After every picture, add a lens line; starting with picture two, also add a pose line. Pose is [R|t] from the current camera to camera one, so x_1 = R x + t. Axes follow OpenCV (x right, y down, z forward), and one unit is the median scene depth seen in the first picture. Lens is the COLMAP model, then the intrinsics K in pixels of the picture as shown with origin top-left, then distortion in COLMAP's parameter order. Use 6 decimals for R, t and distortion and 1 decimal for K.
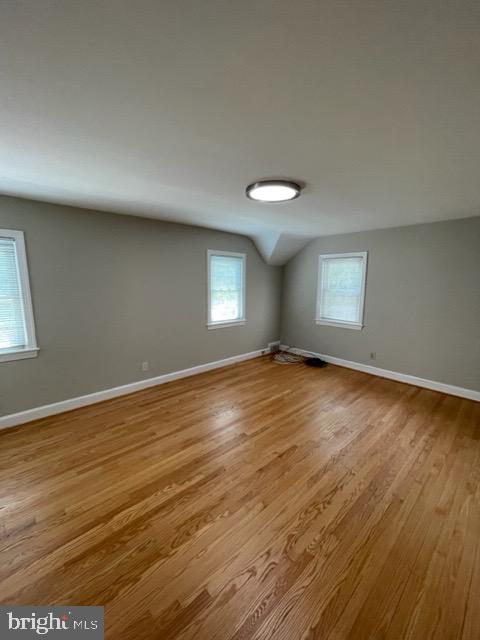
lens RADIAL K [[257.0, 0, 236.6], [0, 257.0, 320.9], [0, 0, 1]] dist [-0.011024, 0.001852]
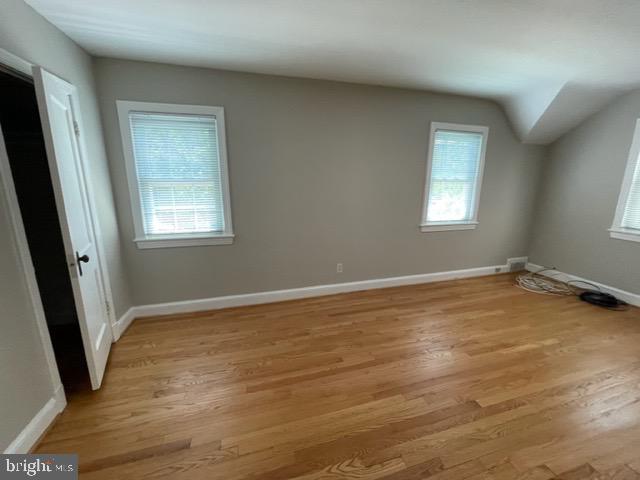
lens RADIAL K [[257.0, 0, 321.9], [0, 257.0, 237.3], [0, 0, 1]] dist [-0.011024, 0.001852]
pose [[0.897904, 0.094659, -0.429893, -0.069534], [-0.067772, 0.994689, 0.077468, 0.018293], [0.434942, -0.040424, 0.899551, 0.275424]]
